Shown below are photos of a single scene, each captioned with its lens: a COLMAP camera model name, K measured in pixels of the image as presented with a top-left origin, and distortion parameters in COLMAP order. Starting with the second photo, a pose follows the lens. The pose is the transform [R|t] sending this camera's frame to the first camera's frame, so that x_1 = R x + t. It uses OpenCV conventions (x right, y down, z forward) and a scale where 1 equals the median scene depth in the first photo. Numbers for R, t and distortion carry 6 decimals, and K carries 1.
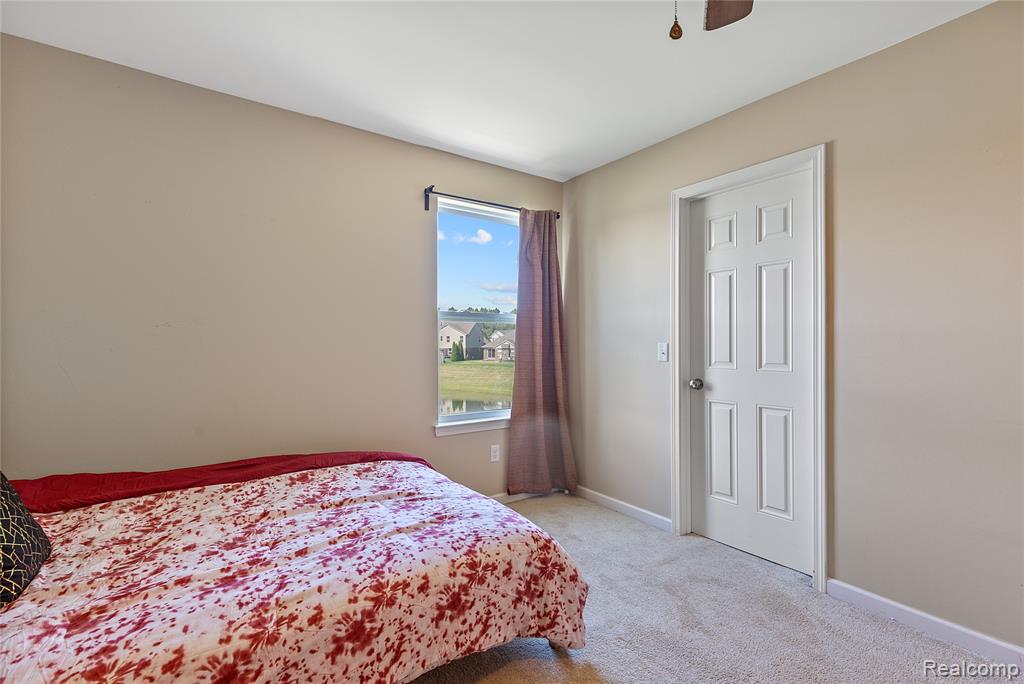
lens RADIAL K [[467.2, 0, 516.1], [0, 467.2, 346.5], [0, 0, 1]] dist [0.011420, -0.004051]
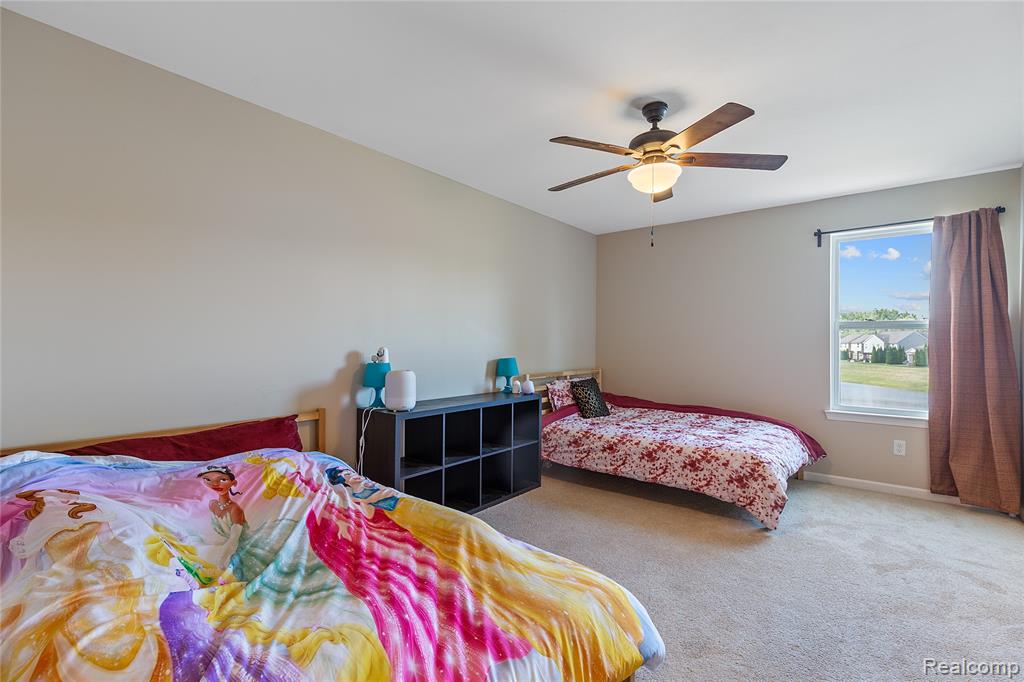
lens RADIAL K [[467.2, 0, 513.3], [0, 467.2, 337.5], [0, 0, 1]] dist [0.011420, -0.004051]
pose [[0.269189, -0.015757, -0.962958, 1.360054], [-0.016006, 0.999655, -0.020831, 0.012297], [0.962954, 0.021021, 0.268844, -0.309888]]
